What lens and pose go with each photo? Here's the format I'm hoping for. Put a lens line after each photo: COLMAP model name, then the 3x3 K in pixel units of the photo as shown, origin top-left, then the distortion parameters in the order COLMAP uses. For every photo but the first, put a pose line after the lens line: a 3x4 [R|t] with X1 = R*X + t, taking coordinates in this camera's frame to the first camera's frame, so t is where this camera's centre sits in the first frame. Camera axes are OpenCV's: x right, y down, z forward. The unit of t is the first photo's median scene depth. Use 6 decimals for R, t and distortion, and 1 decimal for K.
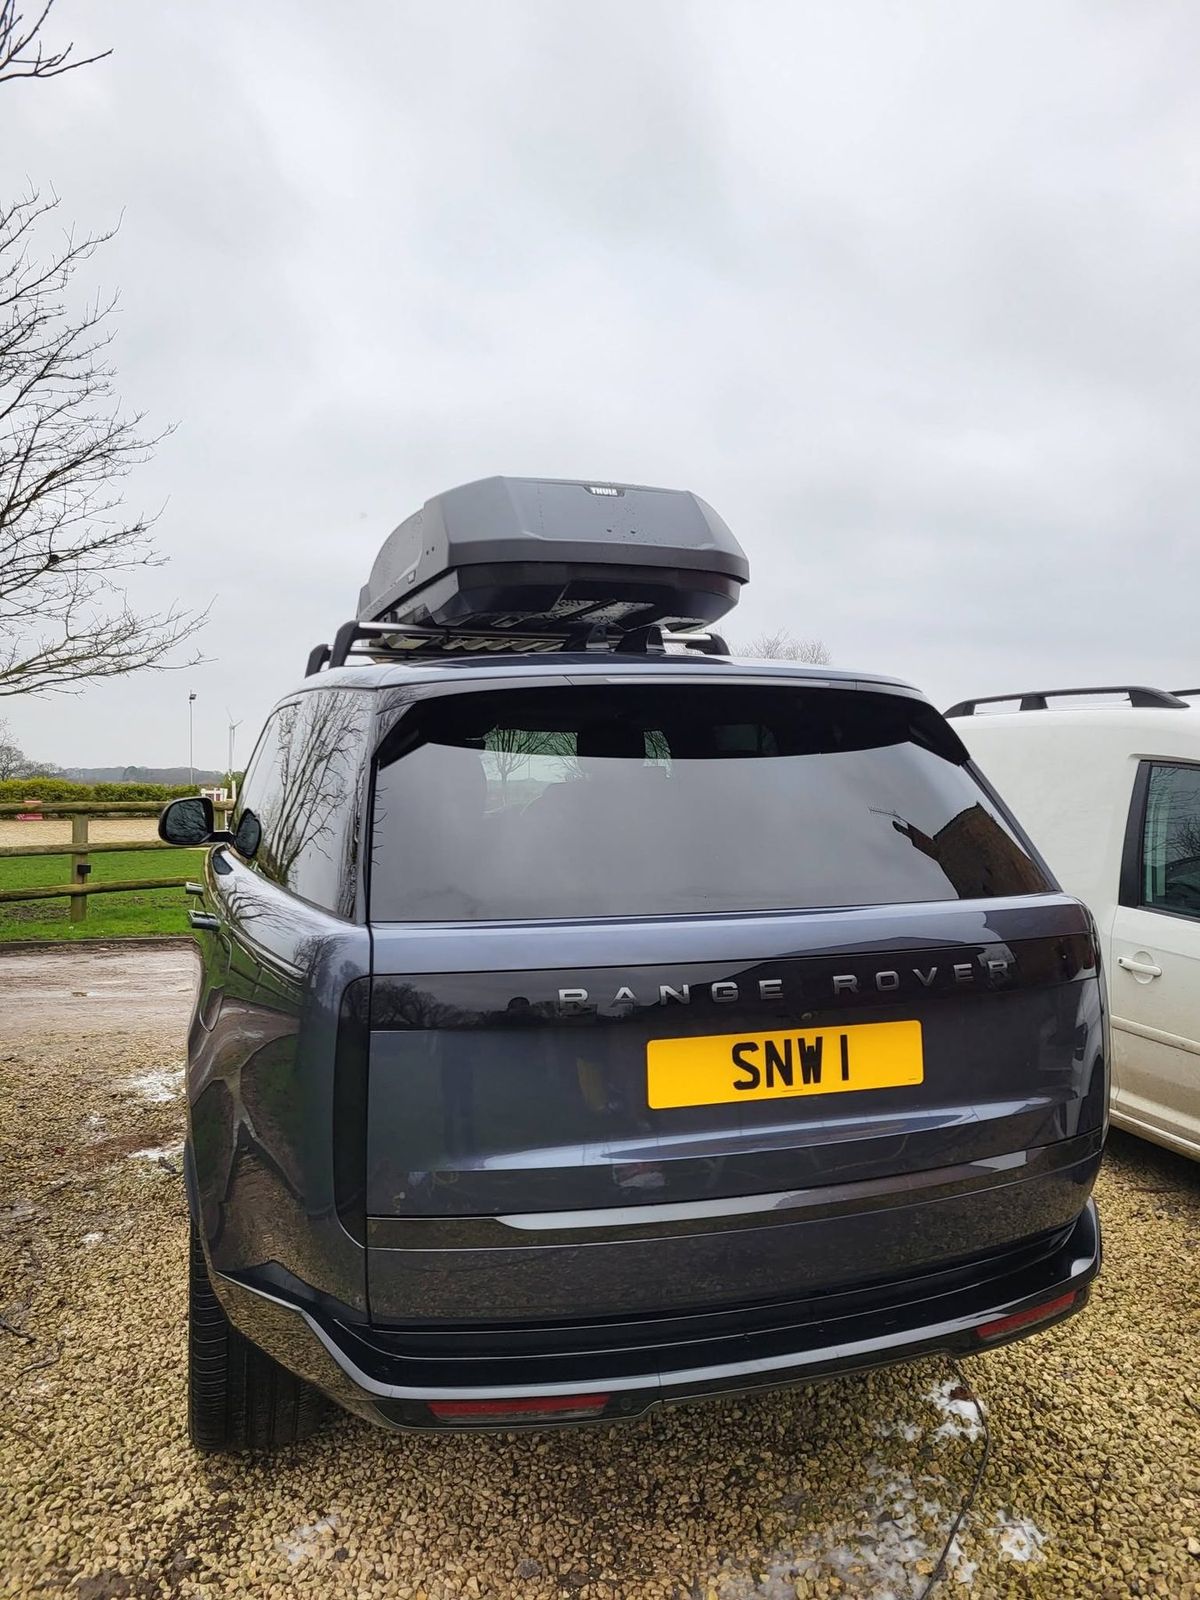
lens RADIAL K [[1244.9, 0, 598.7], [0, 1244.9, 799.9], [0, 0, 1]] dist [0.068436, -0.056002]
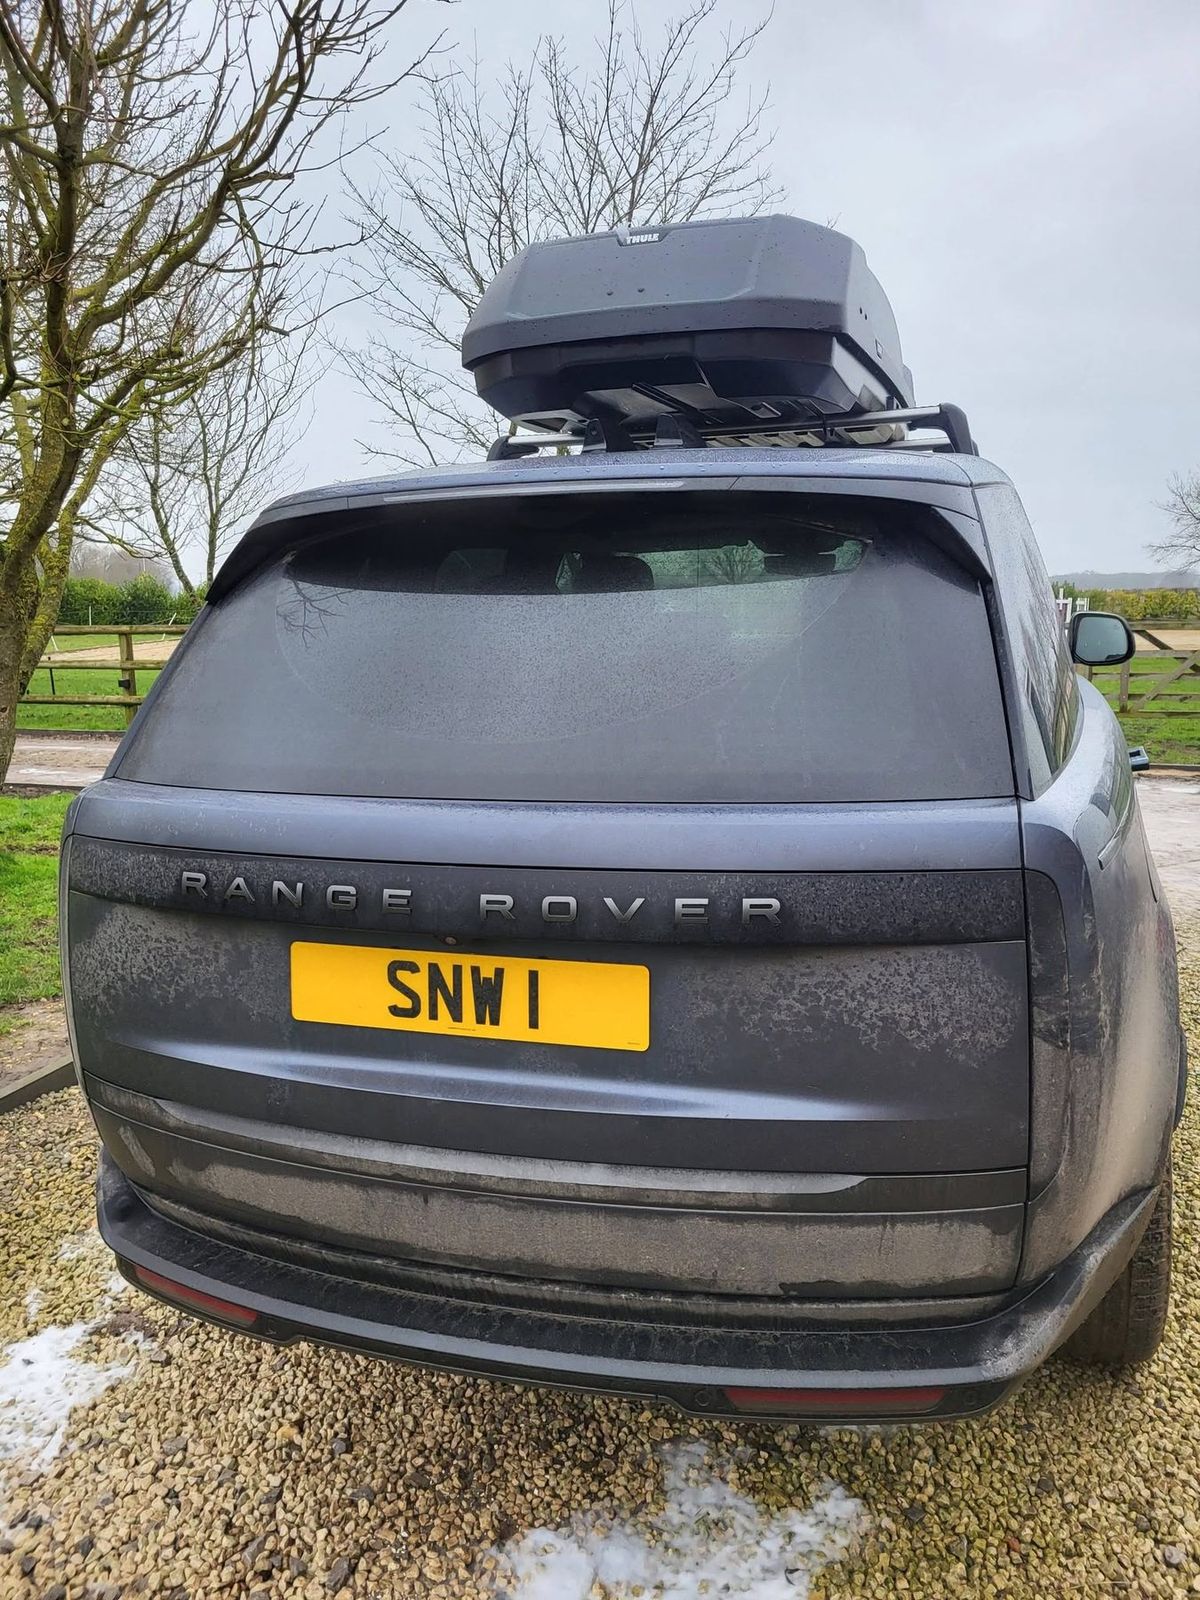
lens RADIAL K [[1244.9, 0, 599.8], [0, 1244.9, 801.2], [0, 0, 1]] dist [0.068436, -0.056002]
pose [[0.795854, 0.082496, -0.599842, 0.683513], [0.009177, 0.988917, 0.148182, -0.024644], [0.605419, -0.123436, 0.786277, 0.453784]]
